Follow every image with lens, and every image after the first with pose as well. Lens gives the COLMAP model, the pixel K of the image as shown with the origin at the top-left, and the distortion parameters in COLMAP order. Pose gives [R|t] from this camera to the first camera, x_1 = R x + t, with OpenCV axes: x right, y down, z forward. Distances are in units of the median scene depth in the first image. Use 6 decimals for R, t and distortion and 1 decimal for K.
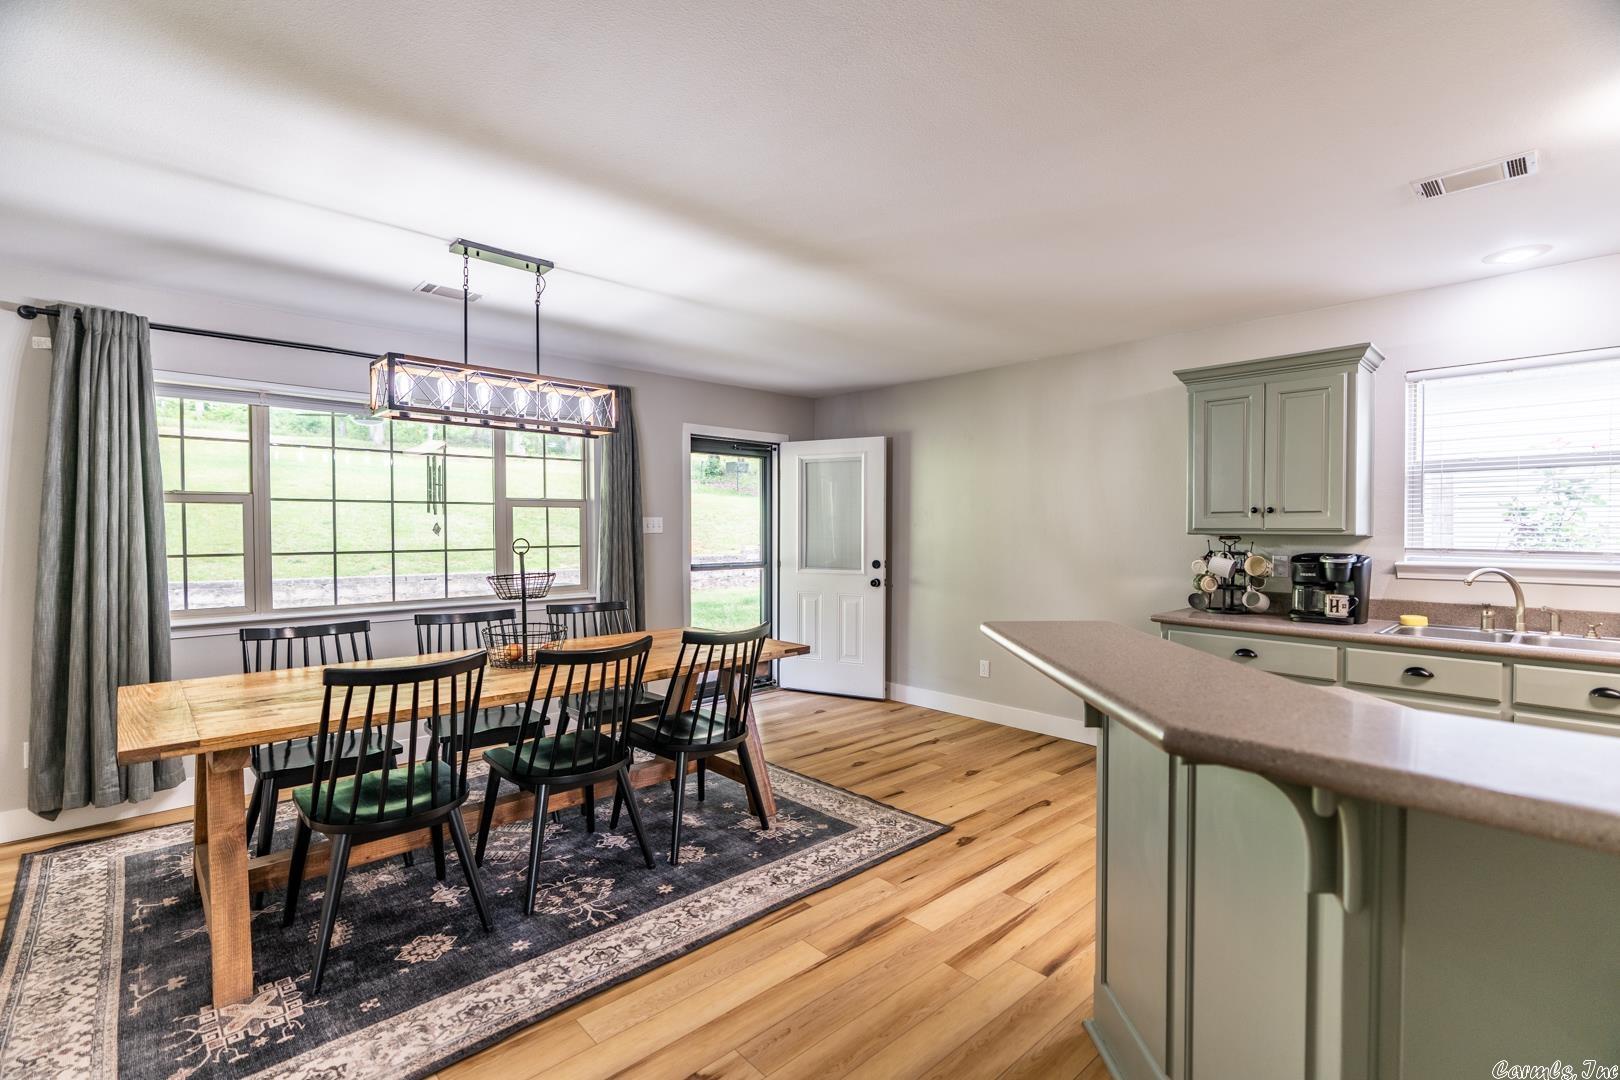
lens RADIAL K [[730.0, 0, 801.4], [0, 730.0, 537.3], [0, 0, 1]] dist [-0.012956, 0.004111]
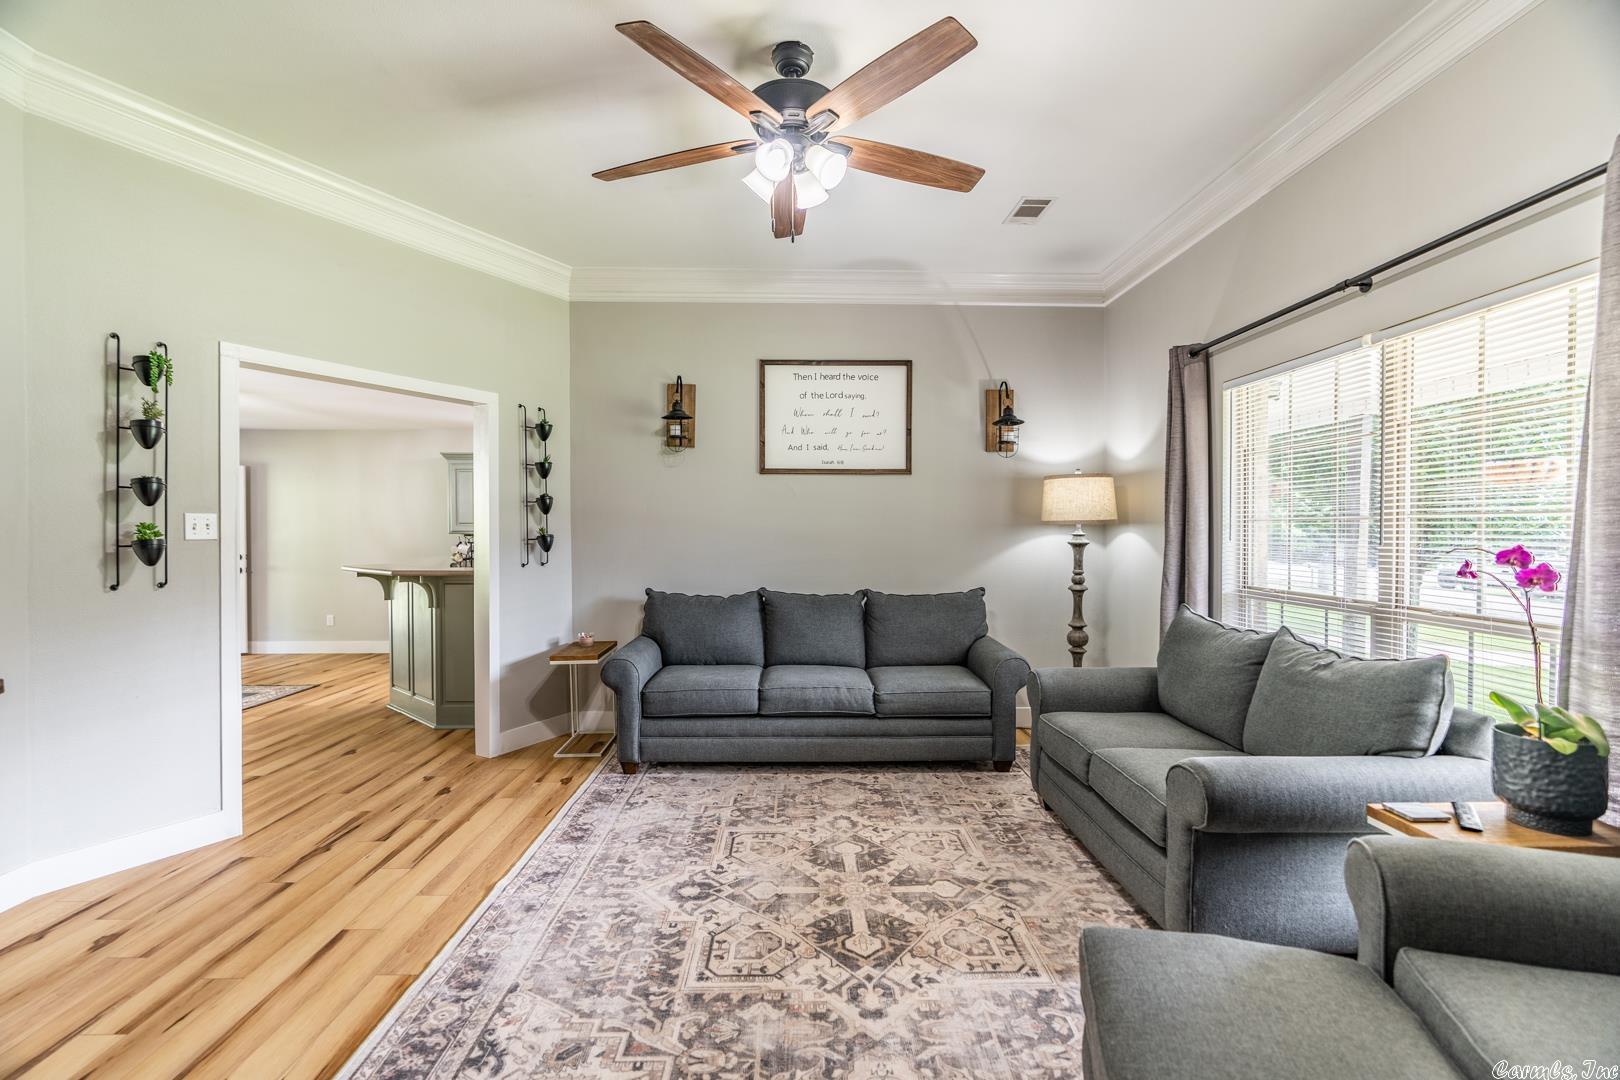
lens RADIAL K [[730.0, 0, 812.4], [0, 730.0, 543.1], [0, 0, 1]] dist [-0.012956, 0.004111]
pose [[0.651581, -0.013638, 0.758456, -0.313400], [0.010896, 0.999903, 0.008619, 0.013312], [-0.758501, 0.002648, 0.651667, -0.989927]]
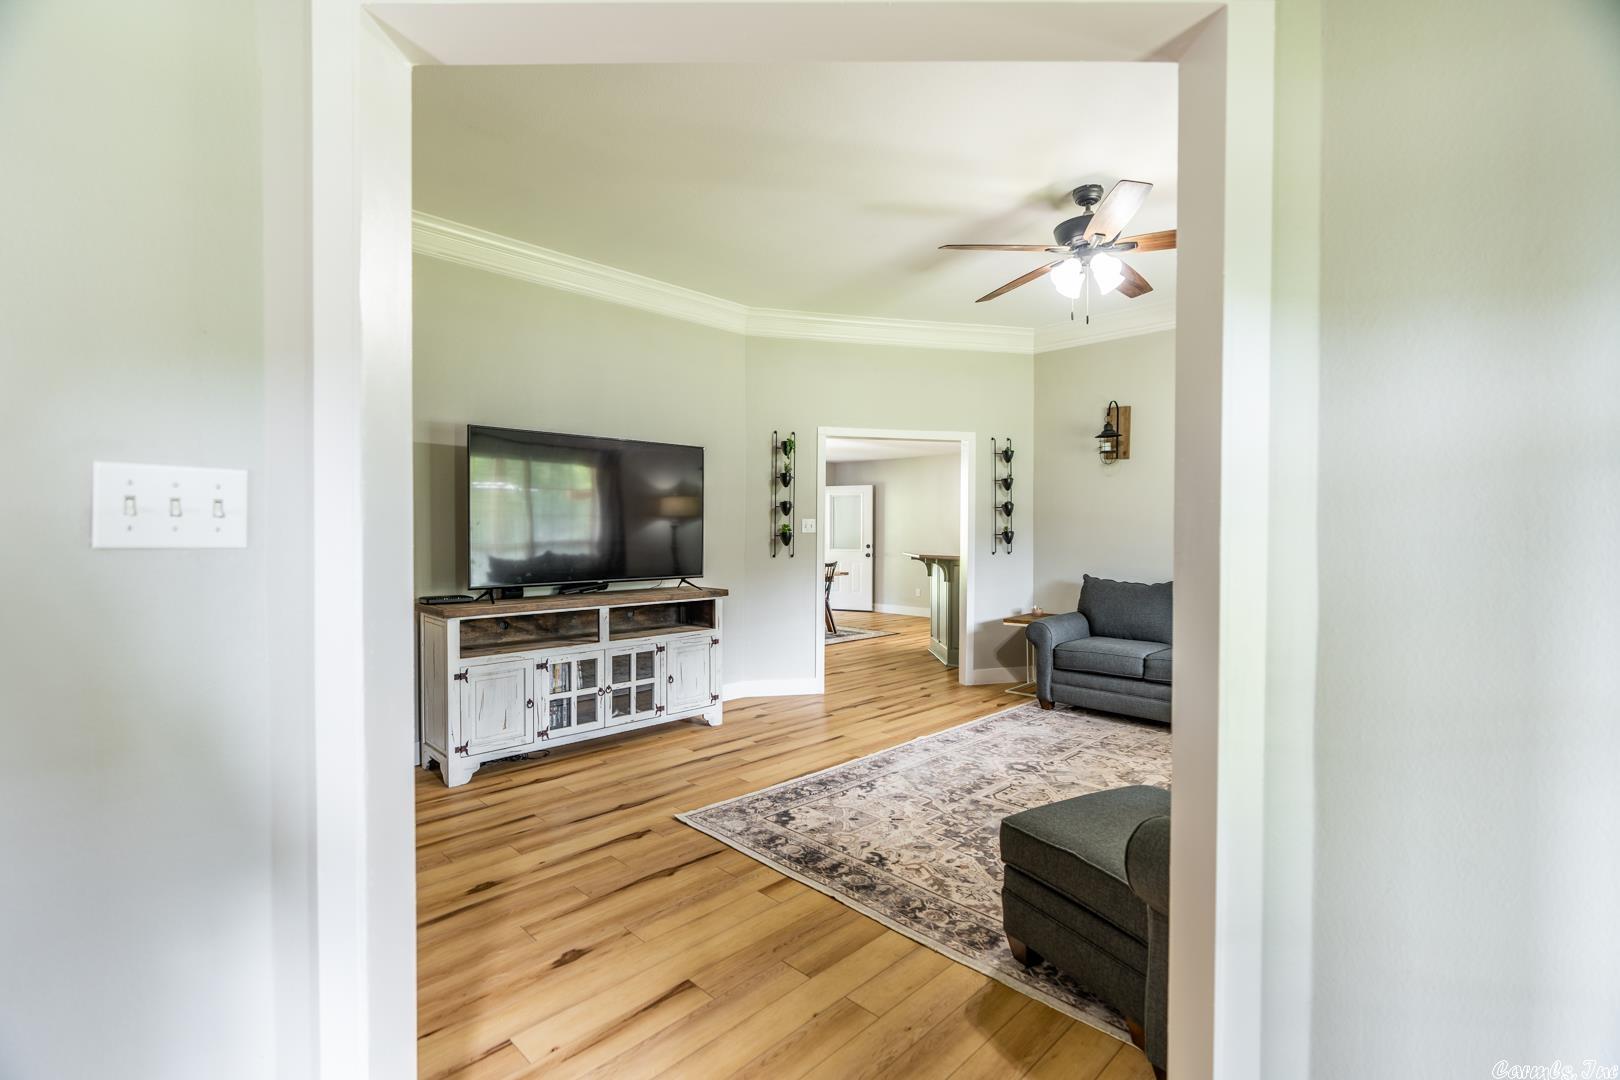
lens RADIAL K [[730.0, 0, 806.2], [0, 730.0, 542.6], [0, 0, 1]] dist [-0.012956, 0.004111]
pose [[0.998924, -0.000888, 0.046378, -0.229348], [0.000669, 0.999988, 0.004752, 0.021436], [-0.046382, -0.004716, 0.998913, -1.443992]]
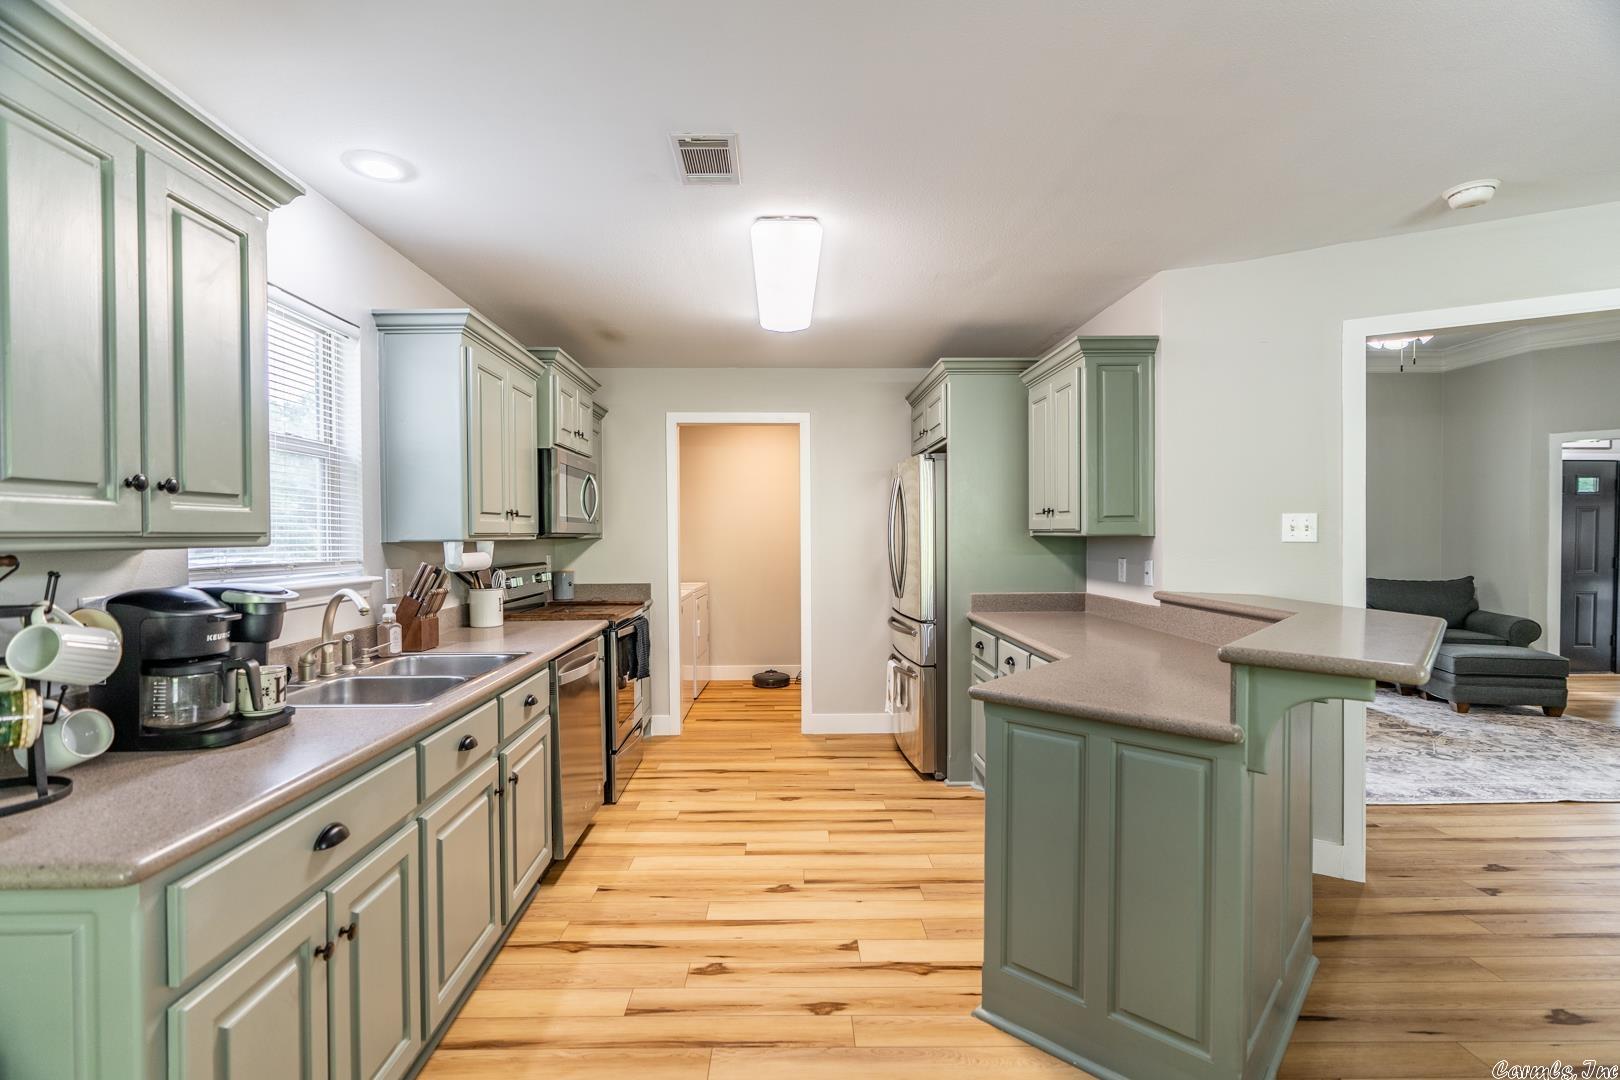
lens RADIAL K [[730.0, 0, 798.5], [0, 730.0, 547.2], [0, 0, 1]] dist [-0.012956, 0.004111]
pose [[-0.749303, -0.010972, 0.662137, 0.111150], [0.009695, 0.999574, 0.027535, -0.009998], [-0.662157, 0.027052, -0.748877, 0.887506]]
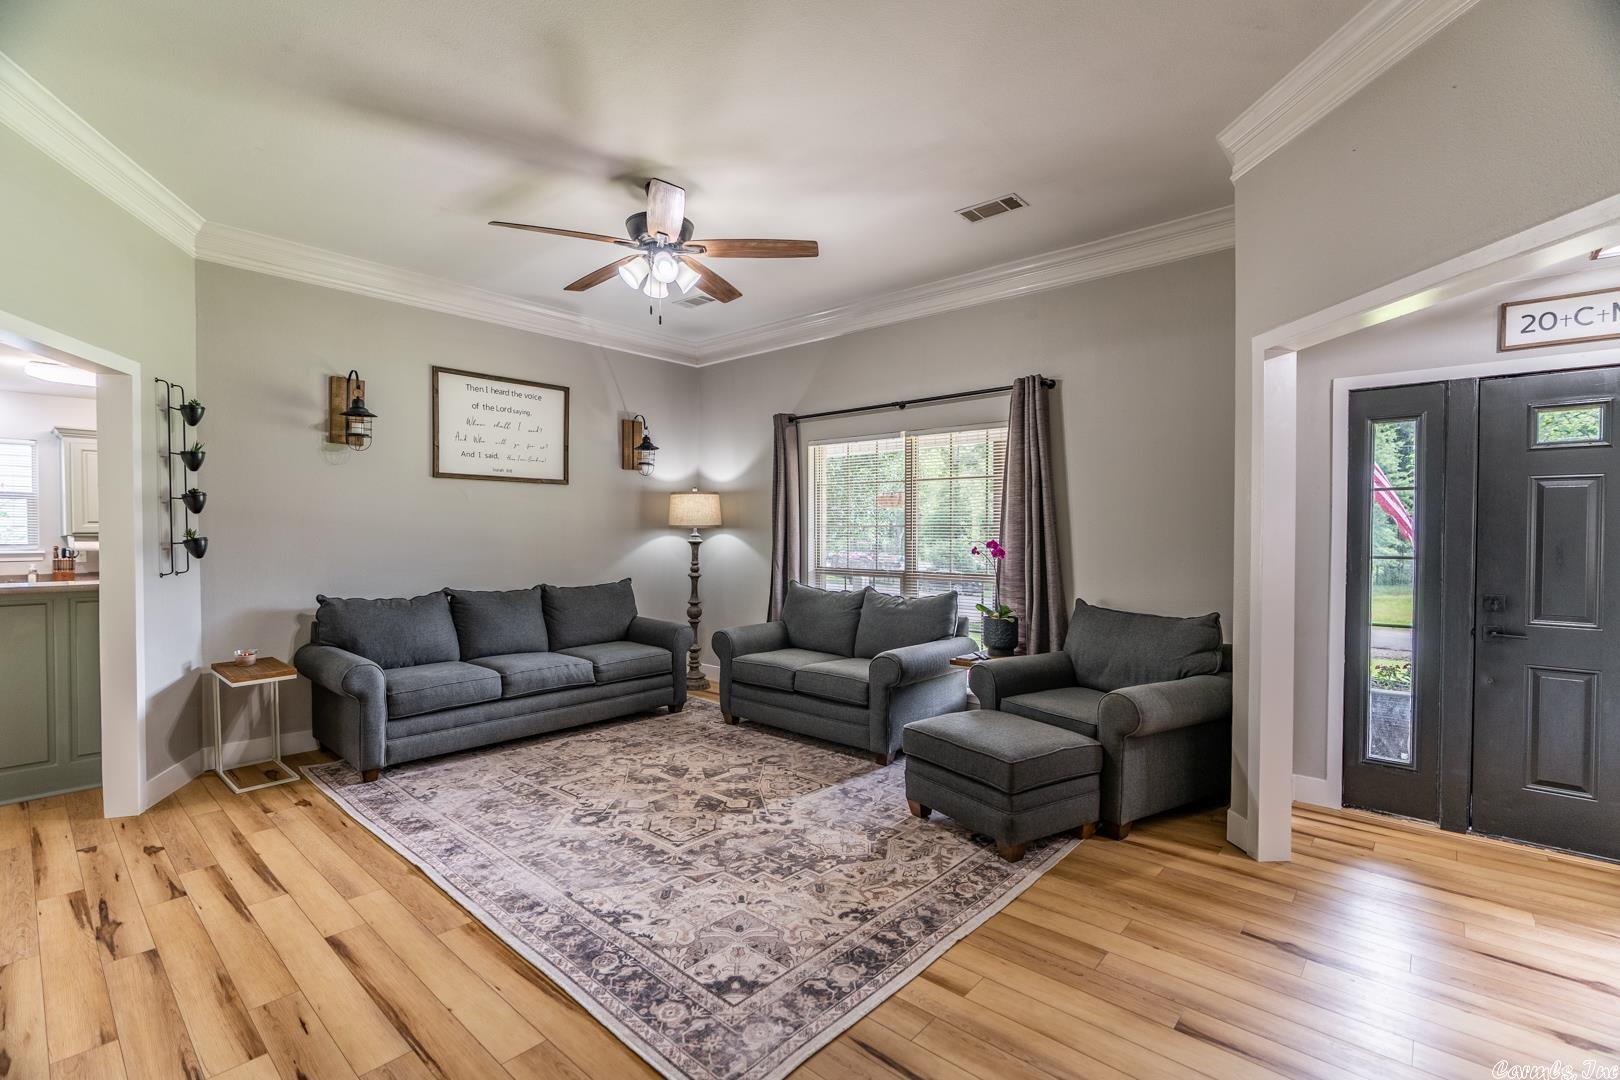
lens RADIAL K [[730.0, 0, 805.0], [0, 730.0, 539.8], [0, 0, 1]] dist [-0.012956, 0.004111]
pose [[-0.103105, -0.012208, 0.994596, -0.728136], [0.012073, 0.999836, 0.013524, 0.005706], [-0.994597, 0.013402, -0.102941, -0.647908]]
